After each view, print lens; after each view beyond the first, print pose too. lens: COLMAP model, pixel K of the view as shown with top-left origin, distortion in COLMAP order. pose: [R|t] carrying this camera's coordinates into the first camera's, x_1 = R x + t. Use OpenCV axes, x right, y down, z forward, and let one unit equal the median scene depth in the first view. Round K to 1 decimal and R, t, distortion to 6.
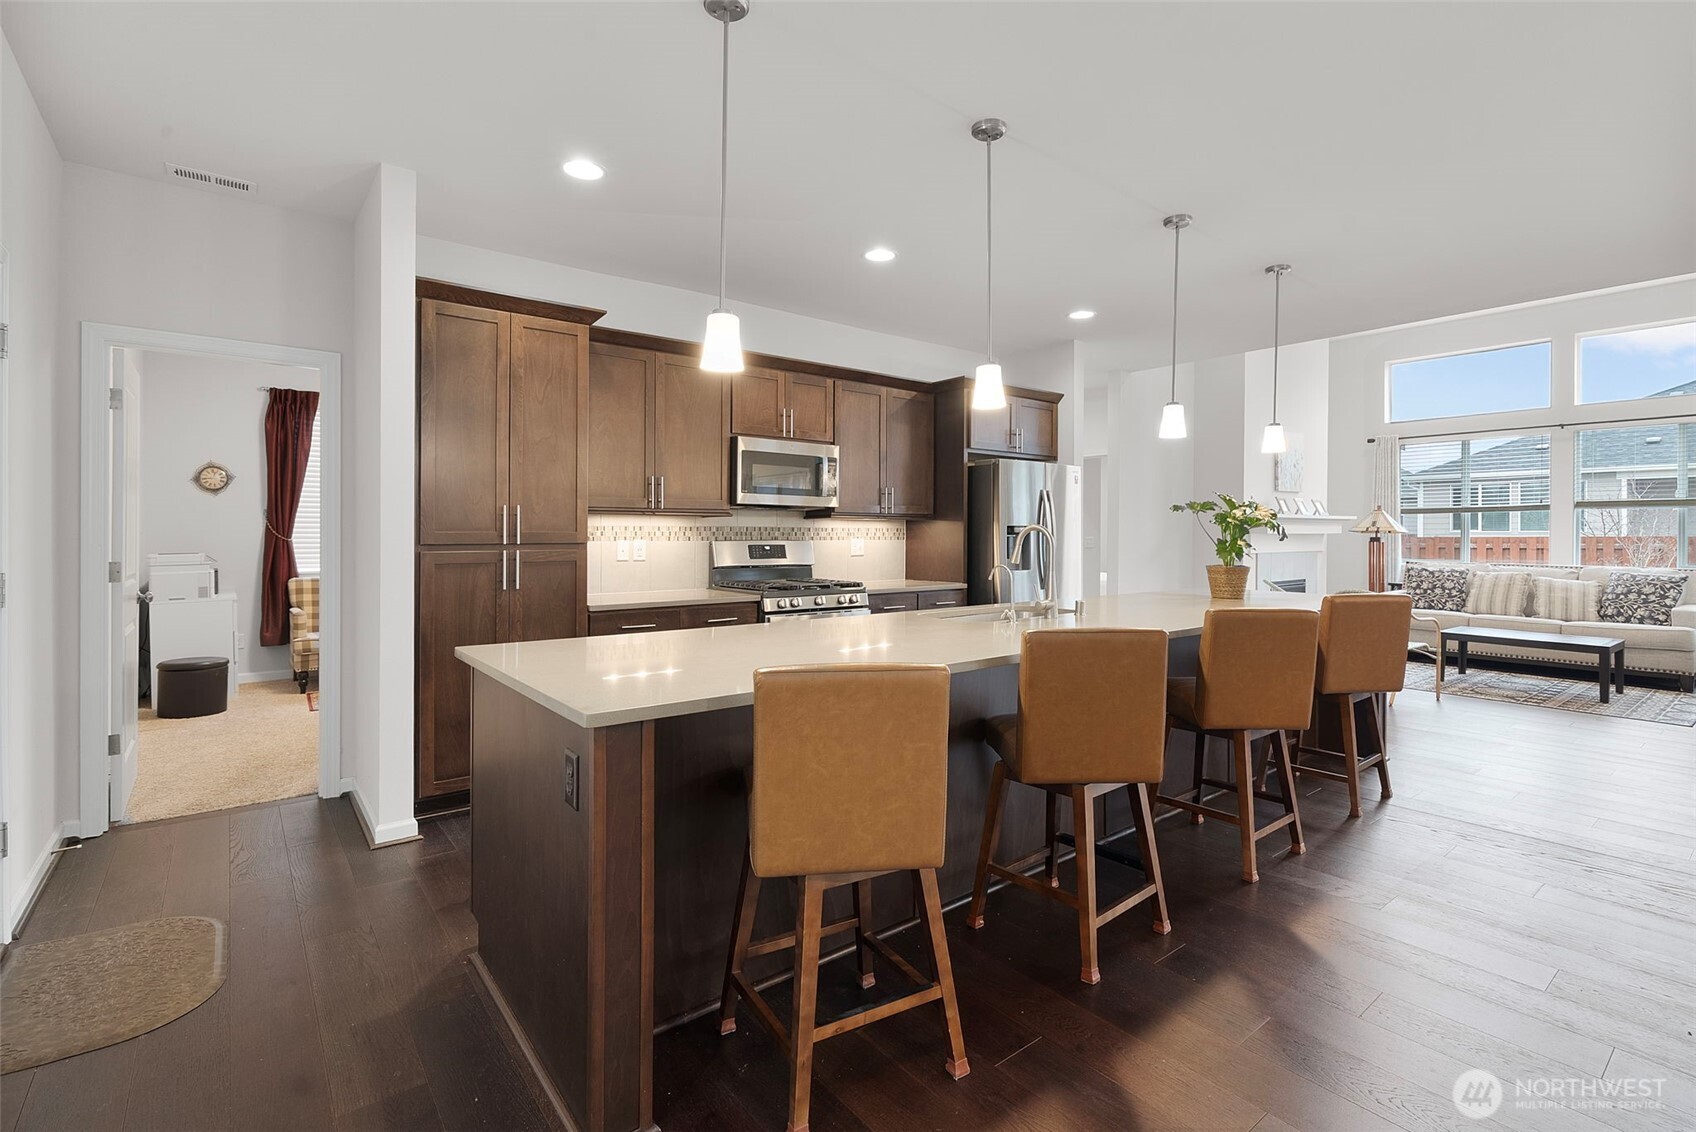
lens RADIAL K [[779.3, 0, 845.9], [0, 779.3, 532.6], [0, 0, 1]] dist [0.001064, 0.000468]
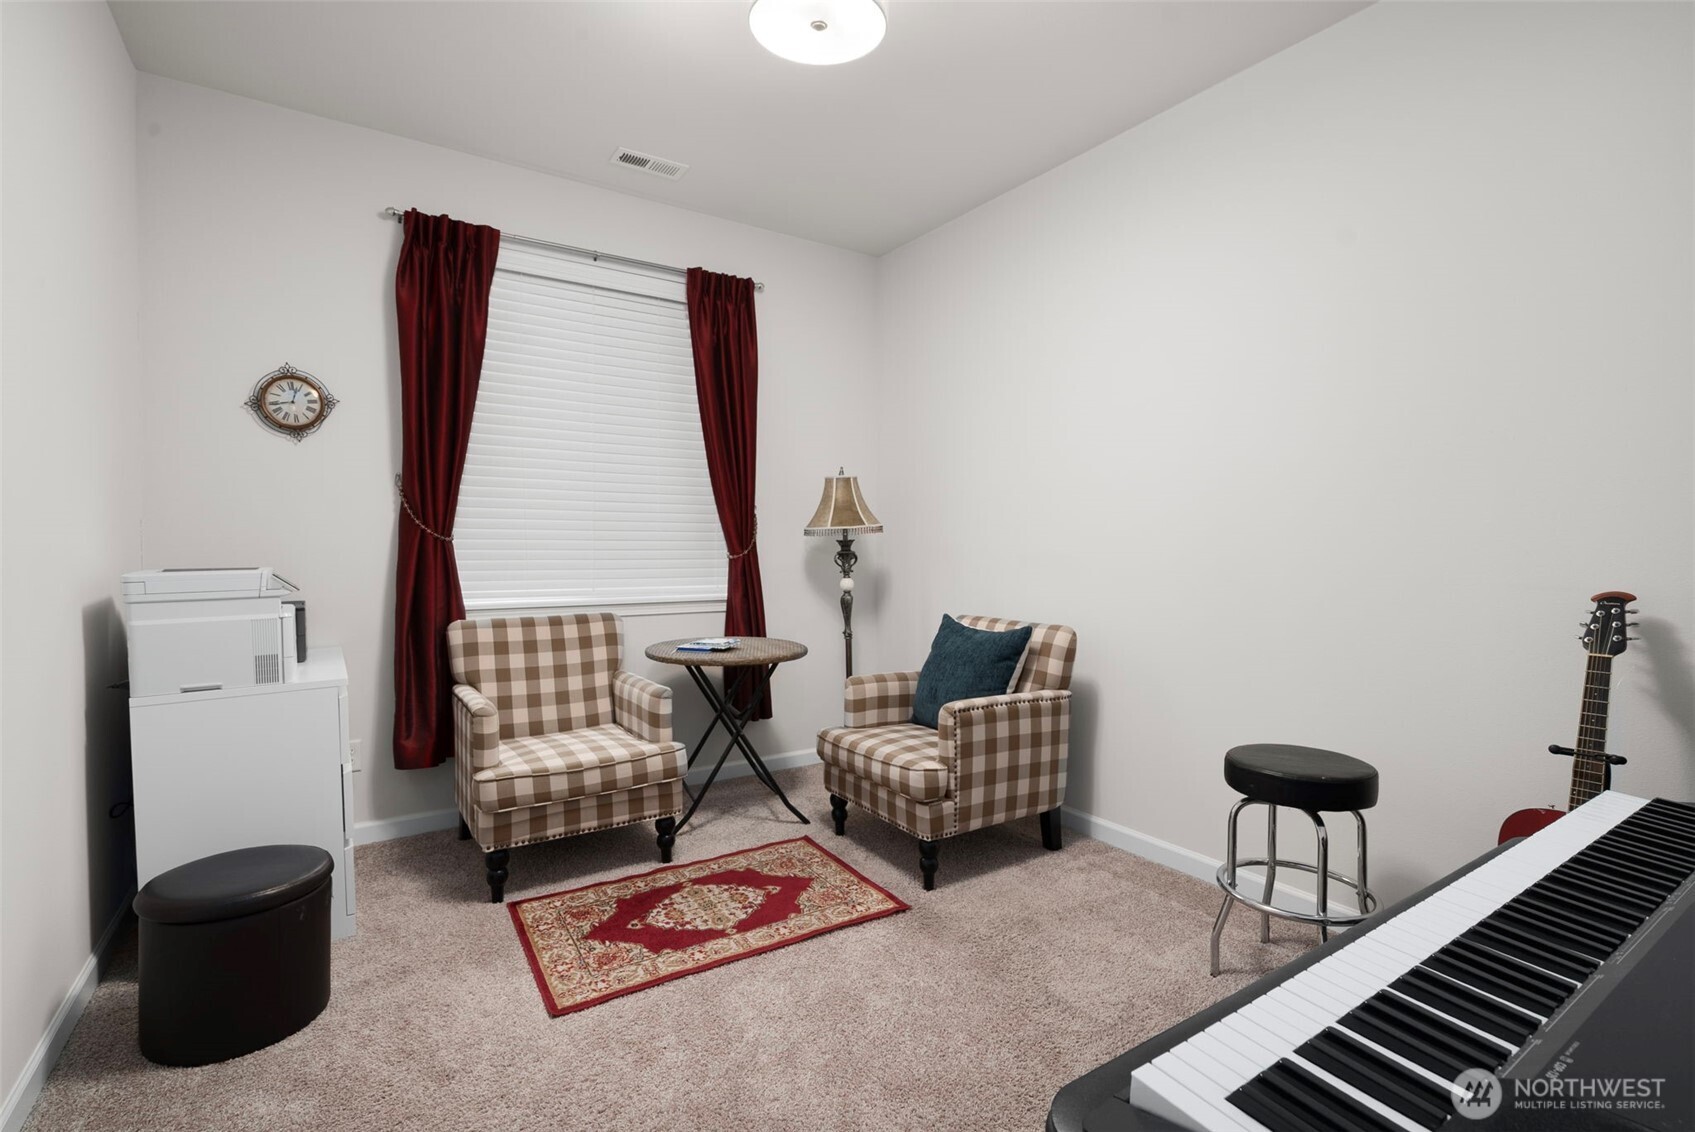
lens RADIAL K [[778.8, 0, 848.0], [0, 778.8, 567.3], [0, 0, 1]] dist [0.001064, 0.000468]
pose [[0.996621, 0.007437, -0.081797, -0.439650], [-0.005043, 0.999554, 0.029434, 0.011408], [0.081980, -0.028922, 0.996214, 0.557555]]
